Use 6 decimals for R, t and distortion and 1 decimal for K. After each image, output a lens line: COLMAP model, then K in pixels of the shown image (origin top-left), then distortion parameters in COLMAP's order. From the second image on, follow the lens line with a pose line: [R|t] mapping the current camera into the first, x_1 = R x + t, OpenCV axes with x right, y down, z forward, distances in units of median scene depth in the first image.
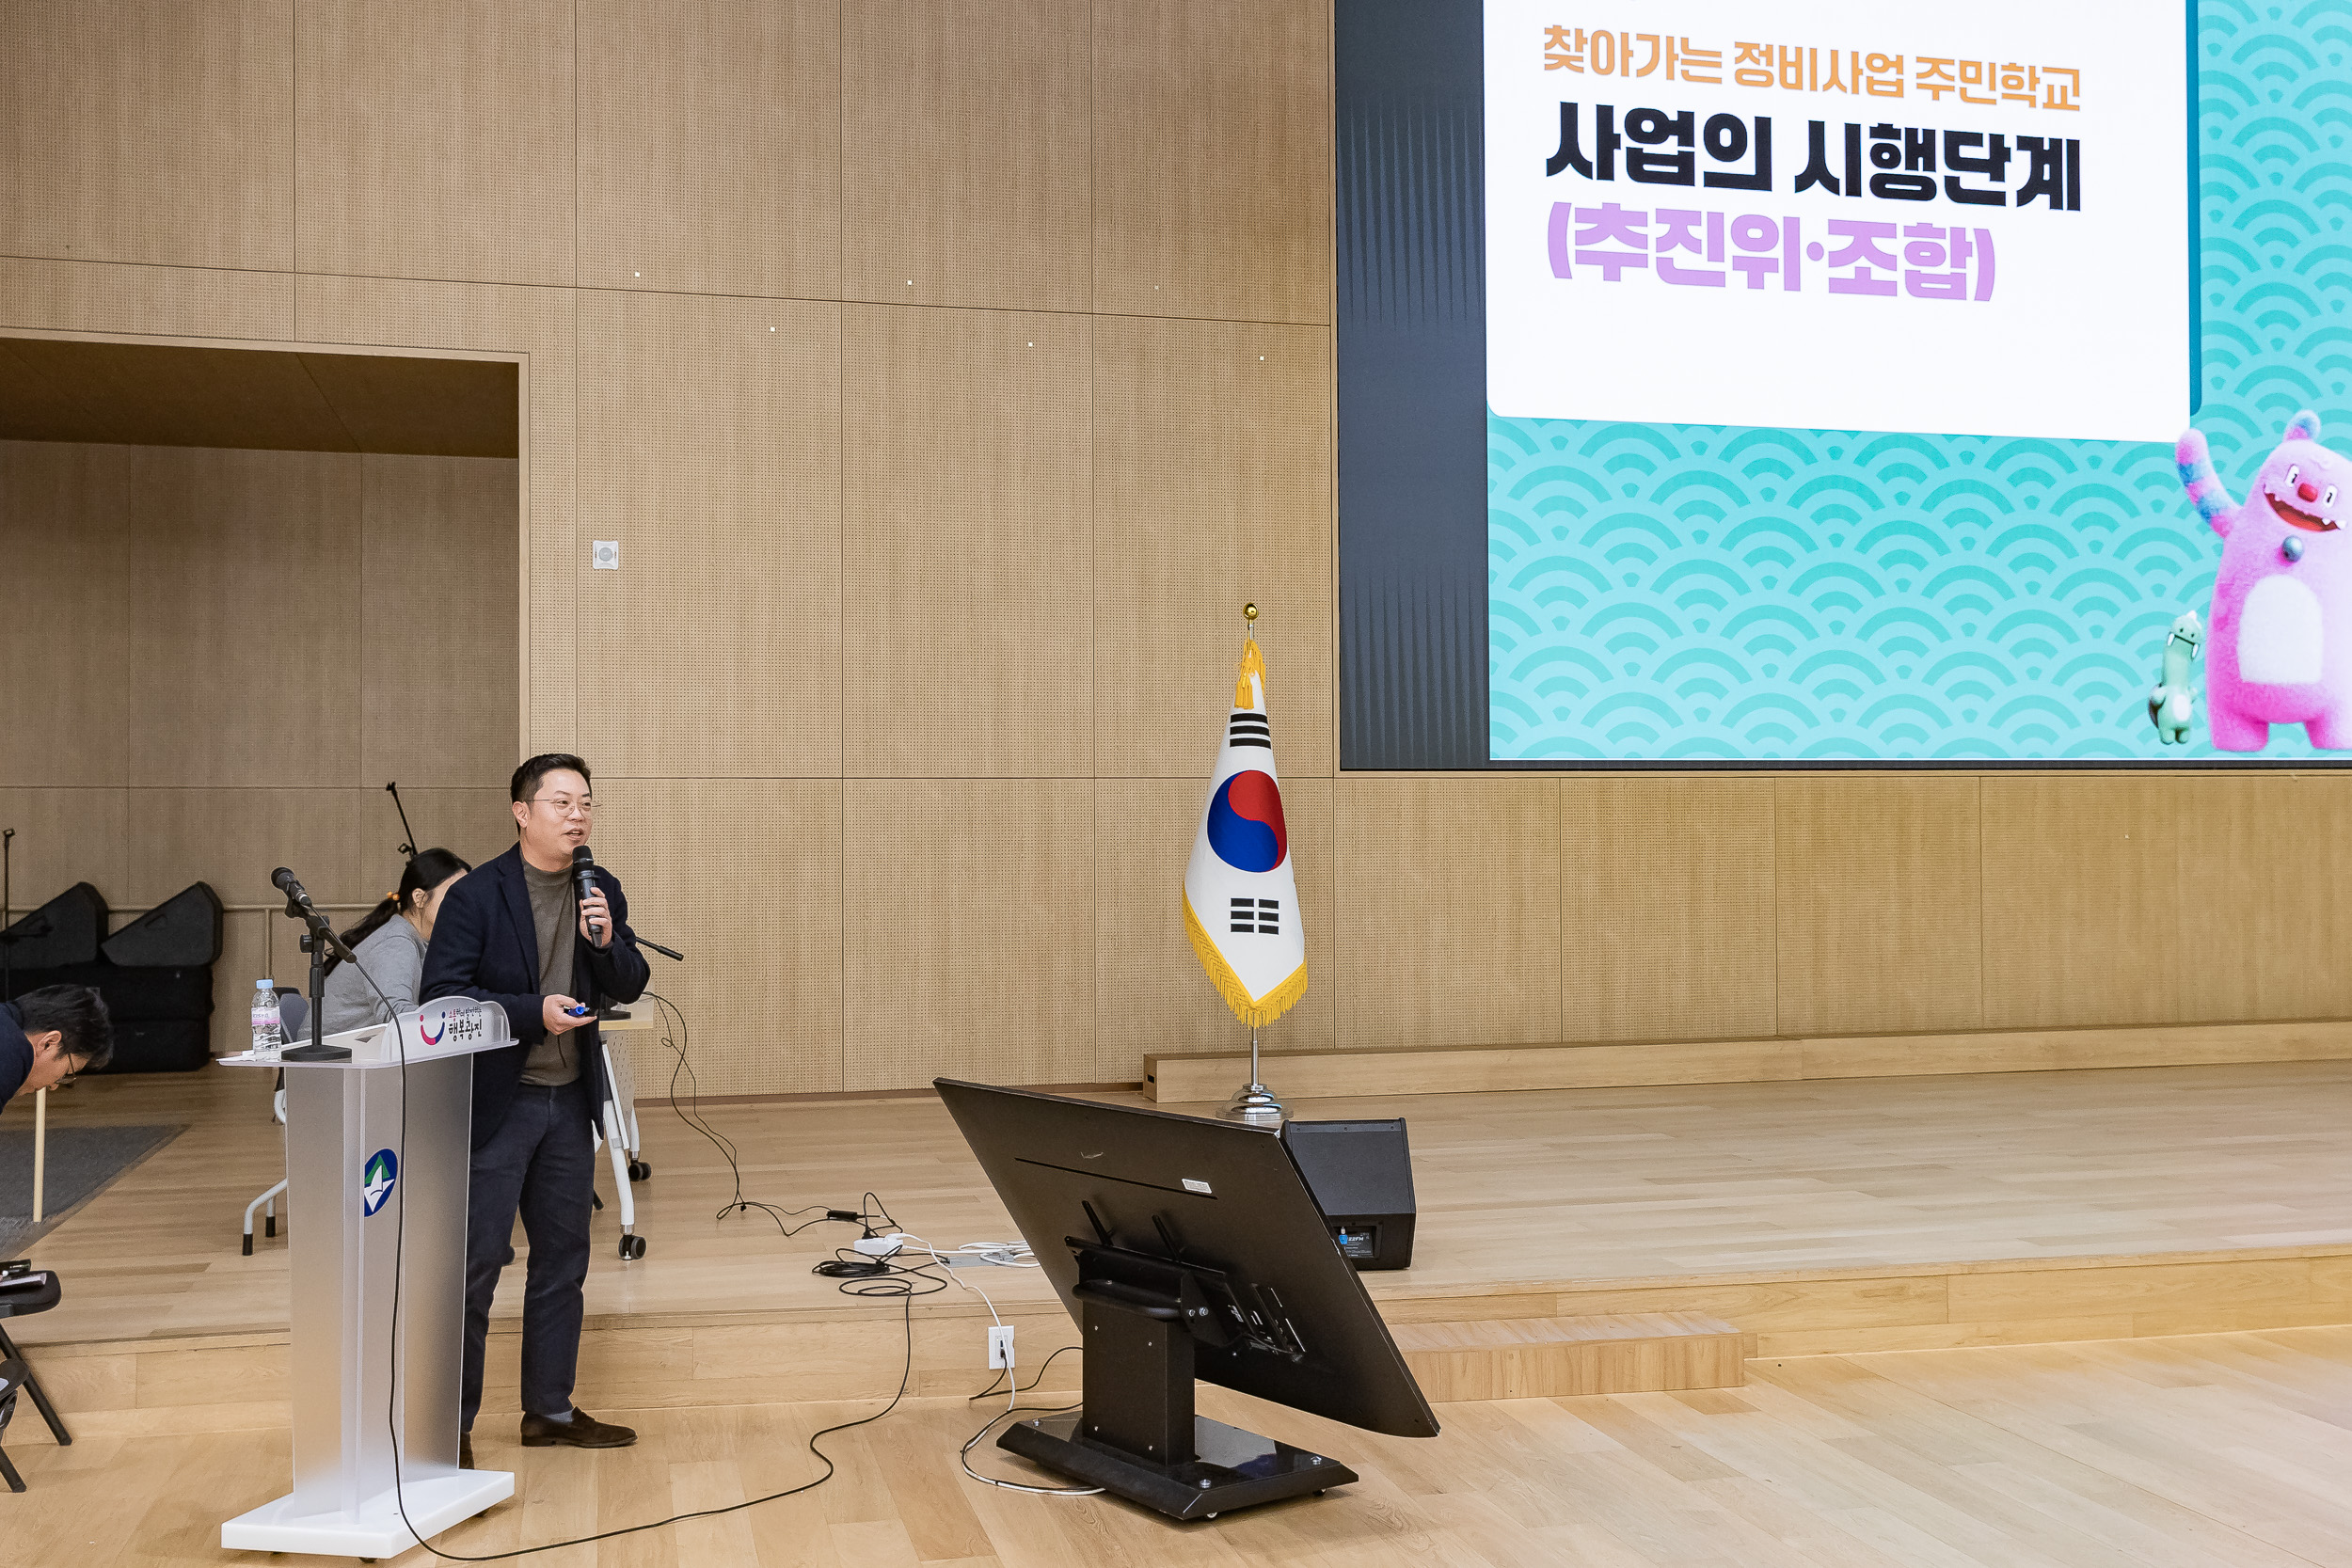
lens RADIAL K [[2447.3, 0, 1279.4], [0, 2447.3, 780.6], [0, 0, 1]] dist [0.006800, 0.029527]
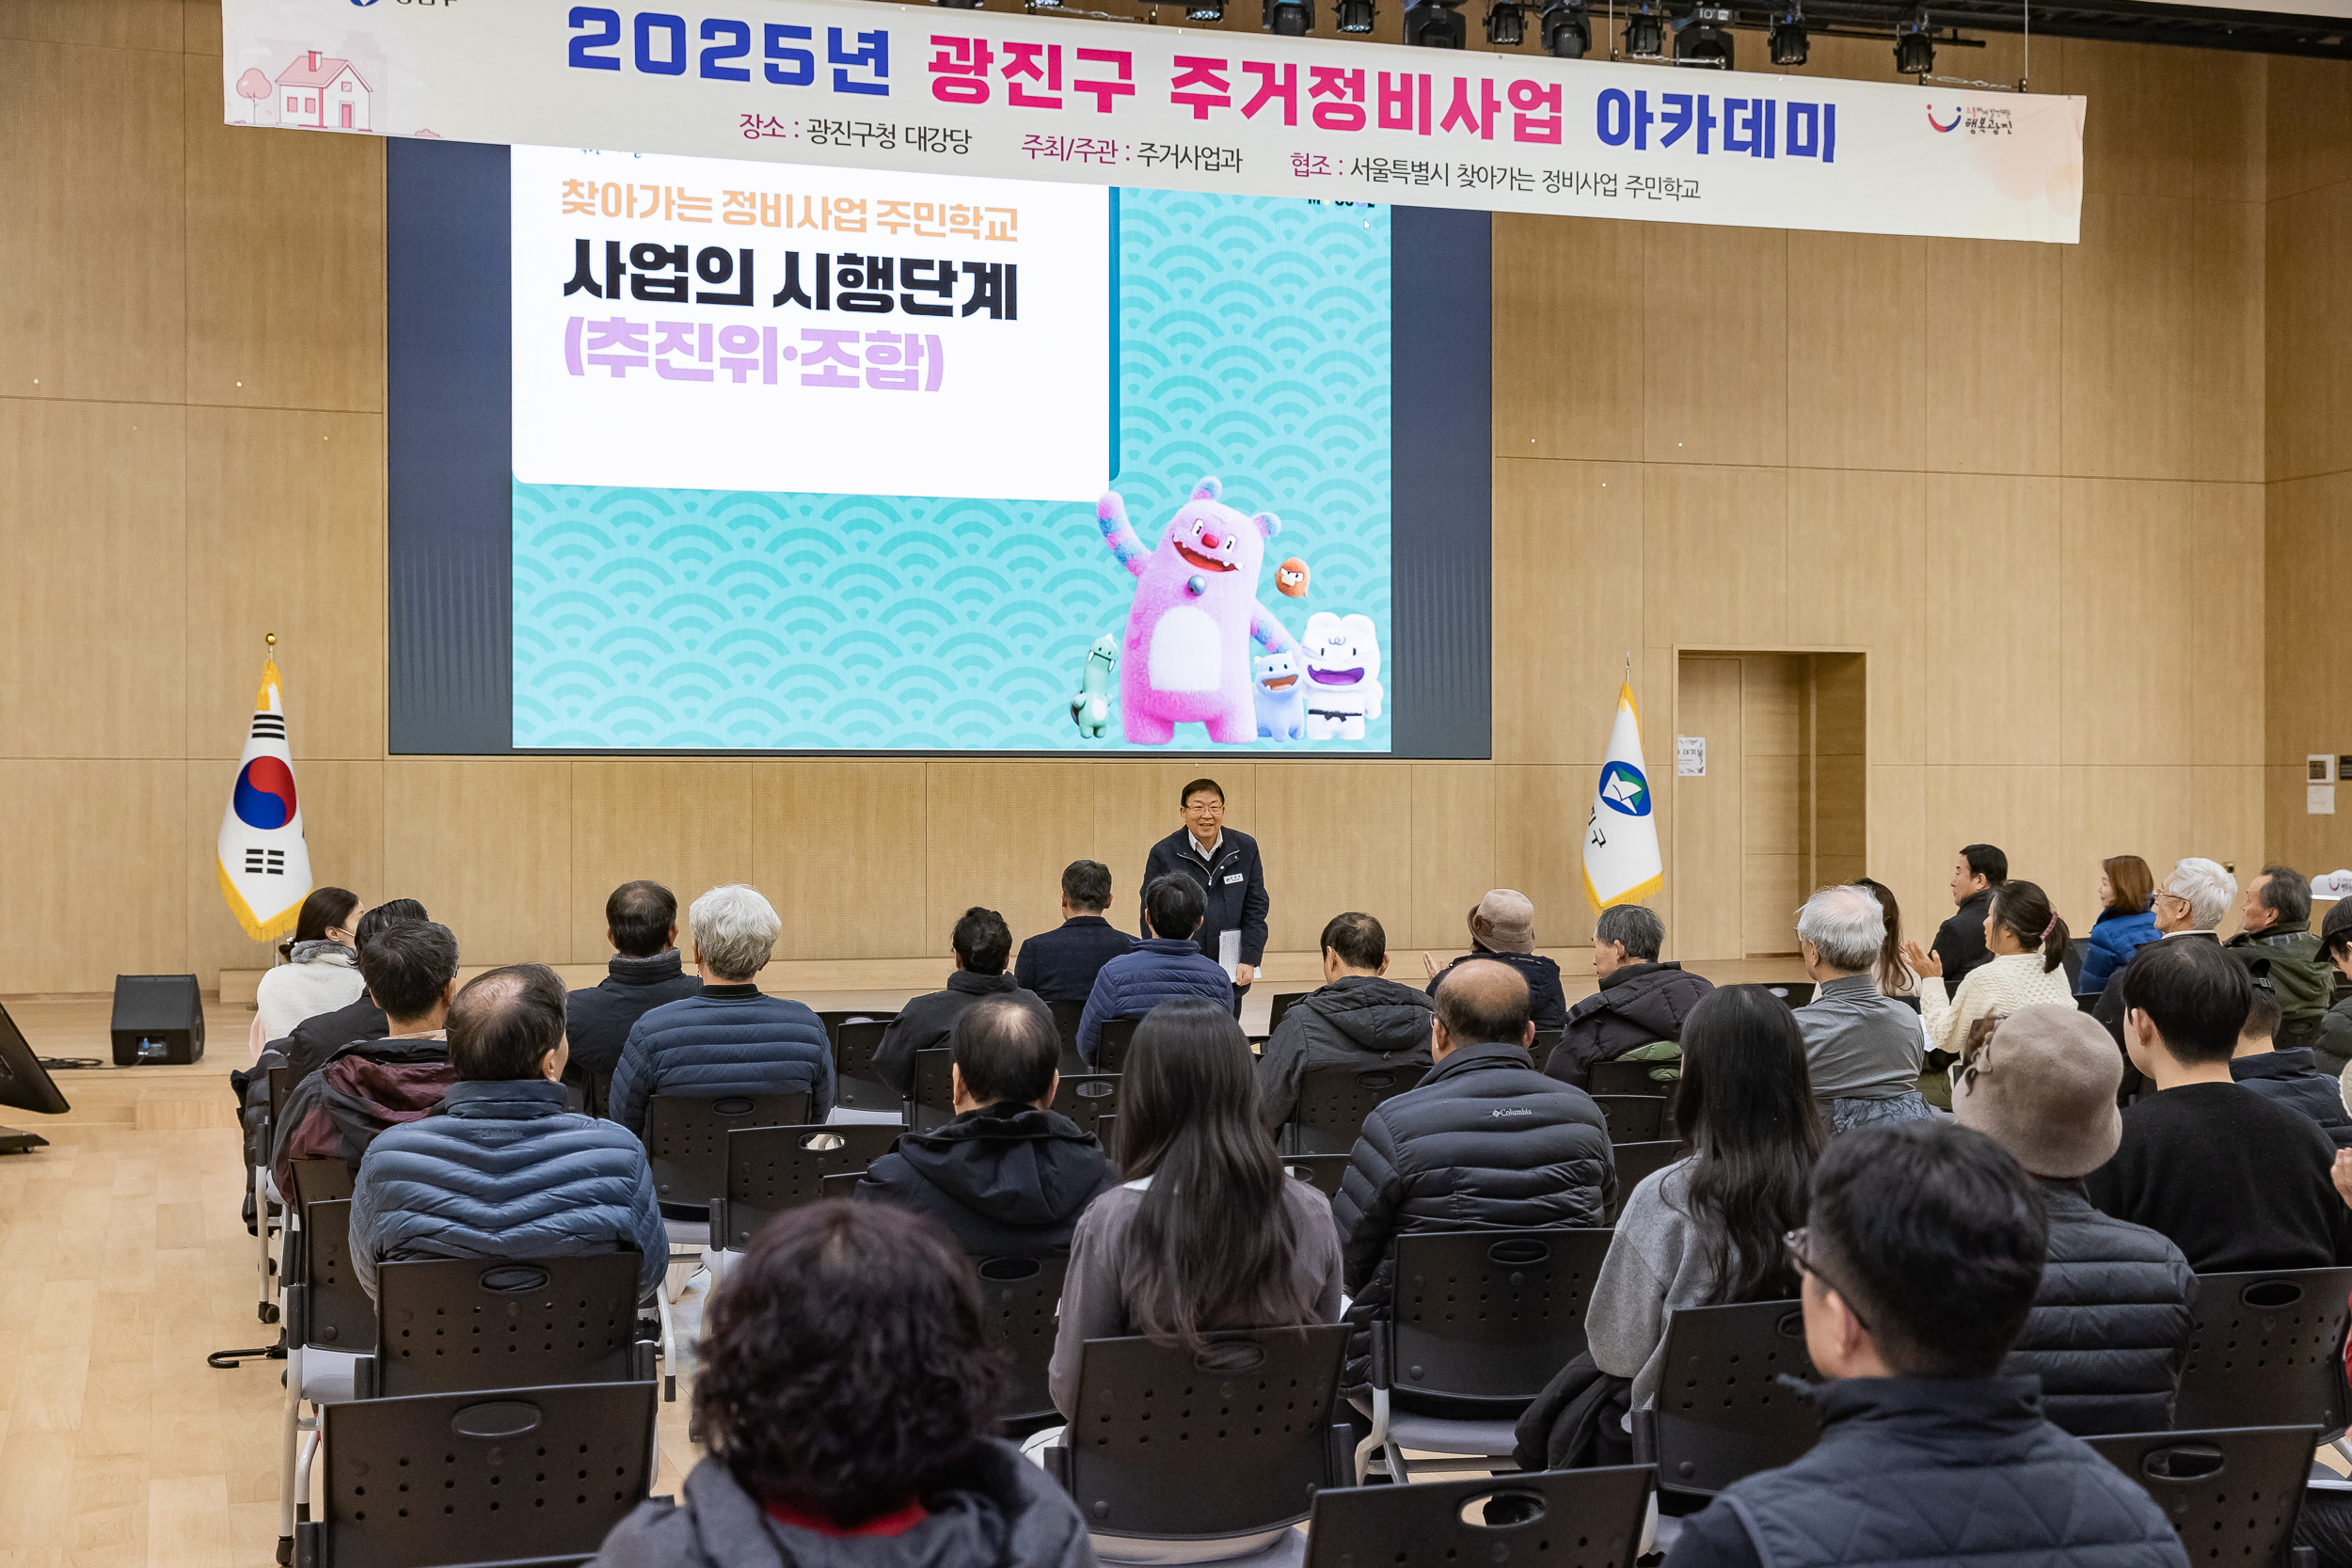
lens RADIAL K [[3018.5, 0, 1171.7], [0, 3018.5, 802.6], [0, 0, 1]] dist [0.039973, 0.019198]
pose [[0.998638, 0.007146, 0.051674, 0.340458], [-0.008104, 0.999799, 0.018351, -0.011019], [-0.051532, -0.018745, 0.998495, -0.603598]]
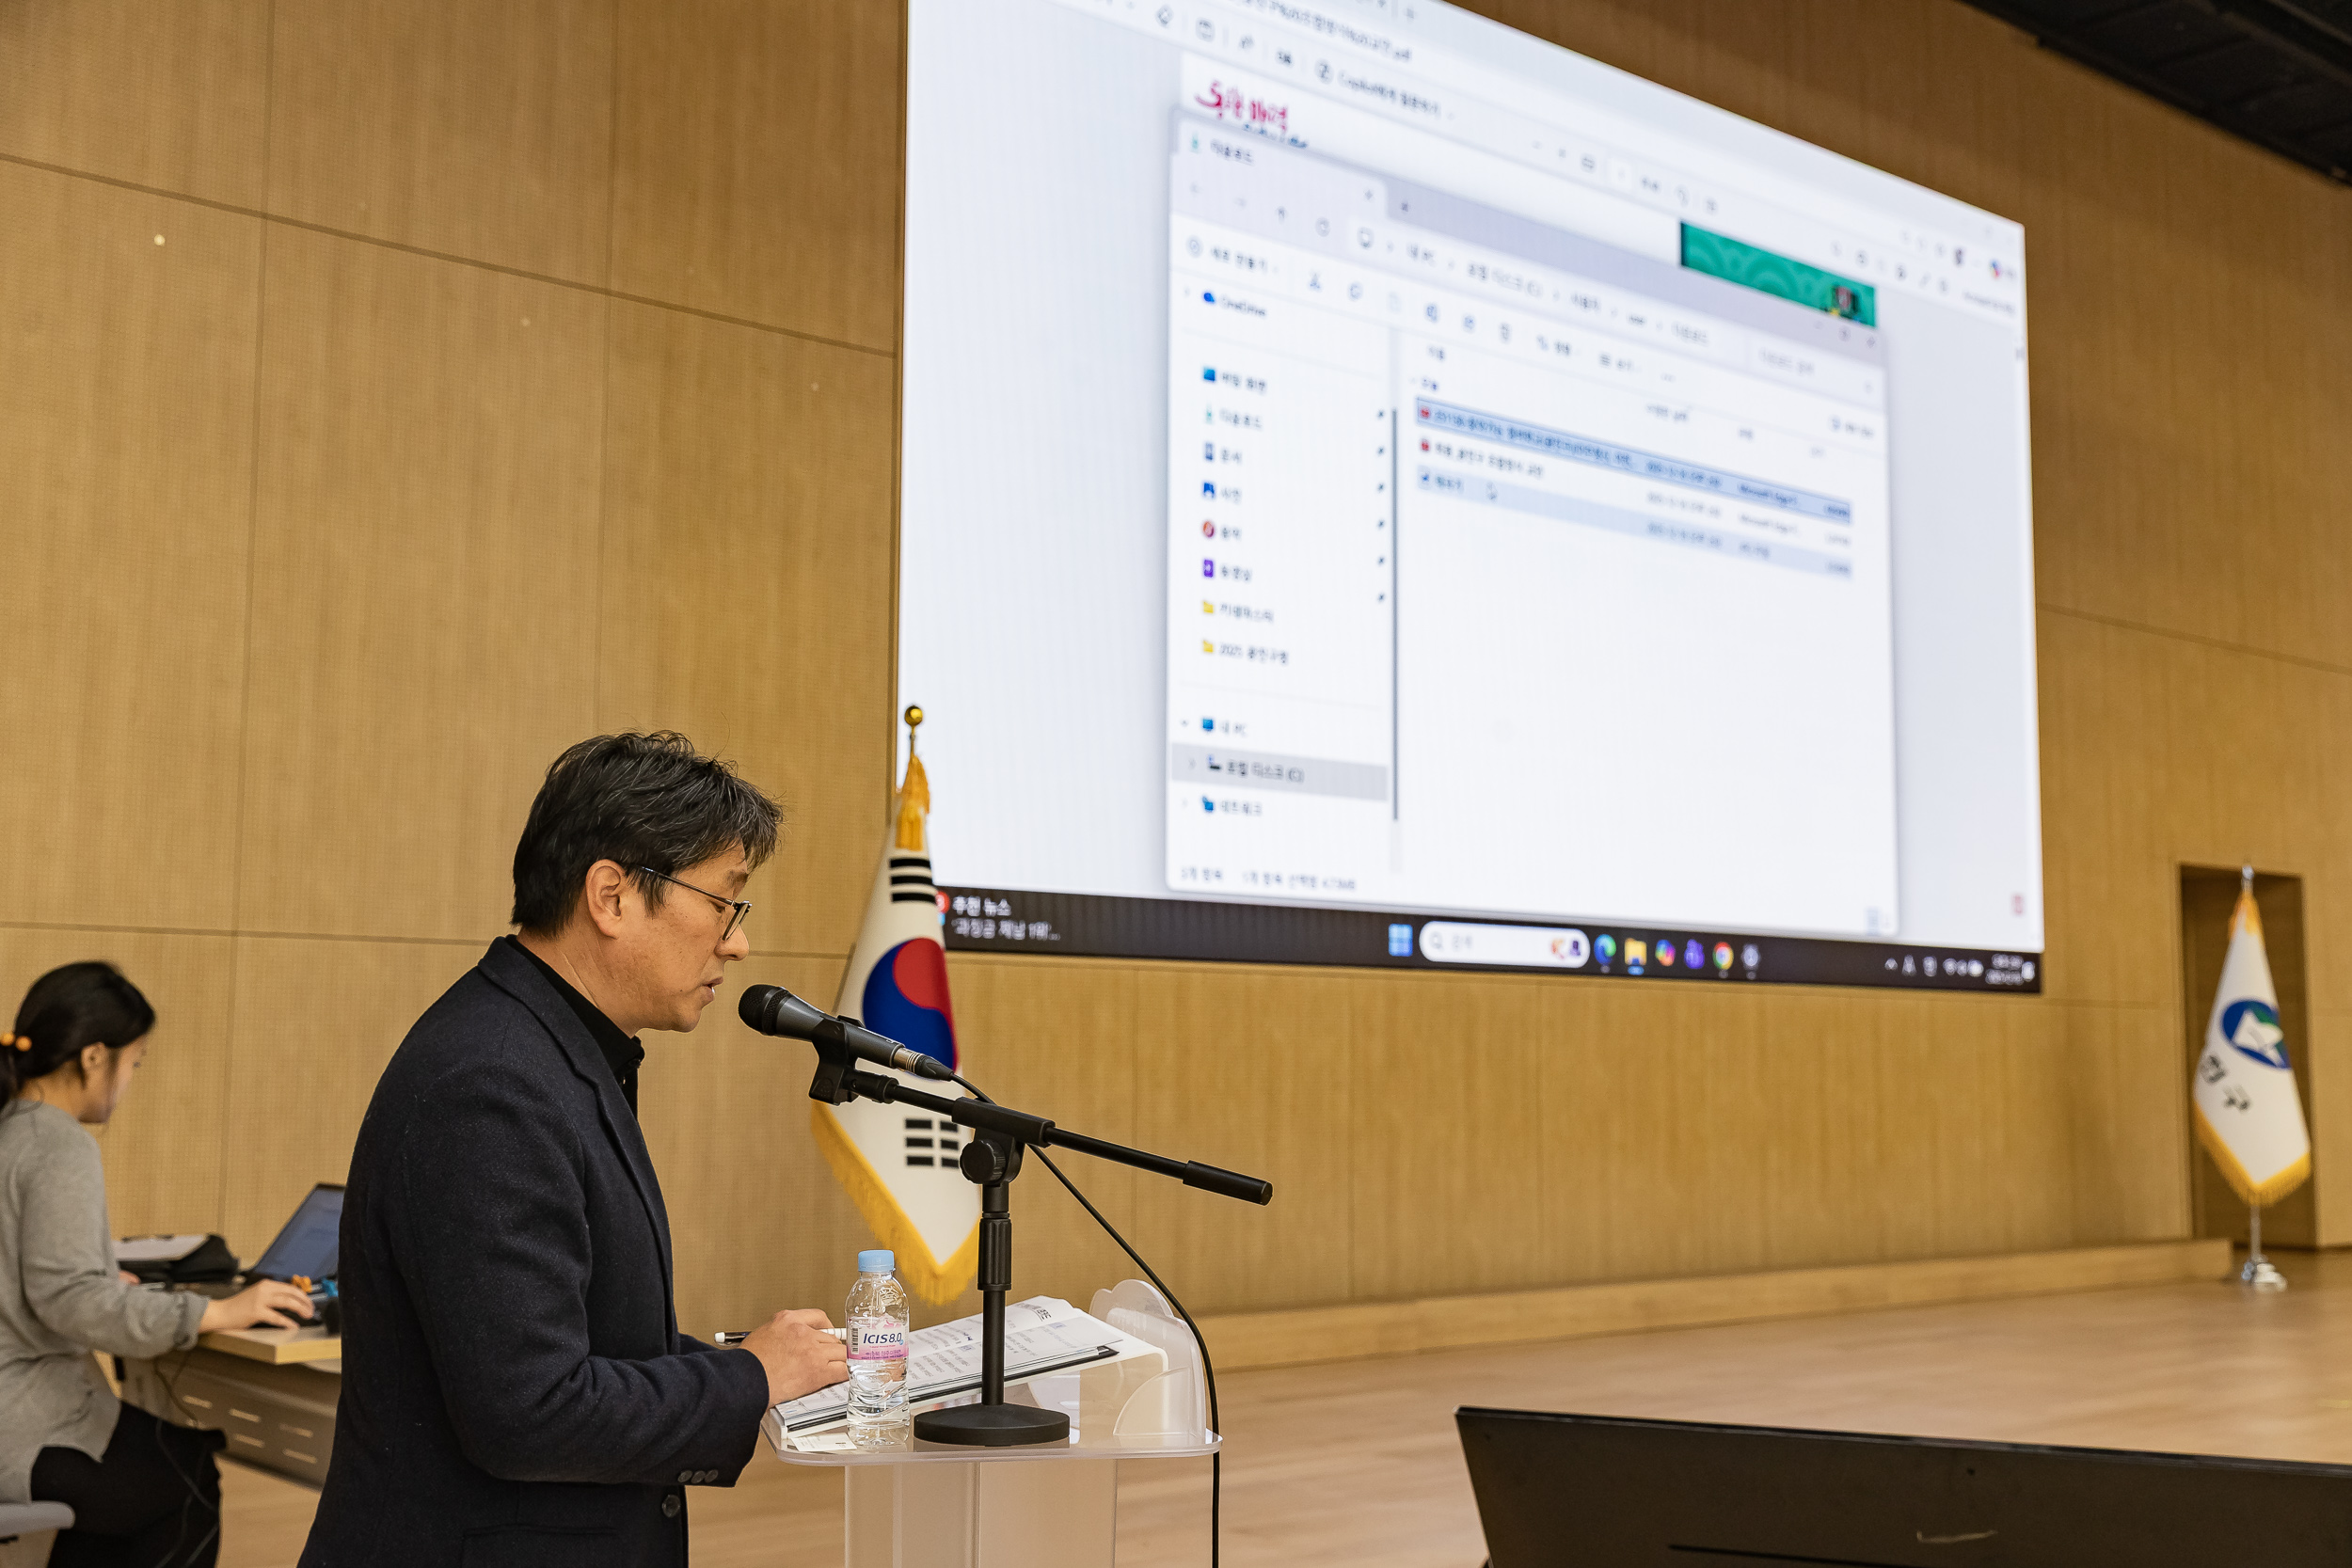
lens RADIAL K [[2630.2, 0, 1170.9], [0, 2630.2, 805.8], [0, 0, 1]] dist [0.013824, 0.041596]
pose [[0.901263, 0.054752, 0.429798, -0.230698], [-0.019934, 0.996173, -0.085102, 0.017829], [-0.432813, 0.068132, 0.898906, 0.234419]]
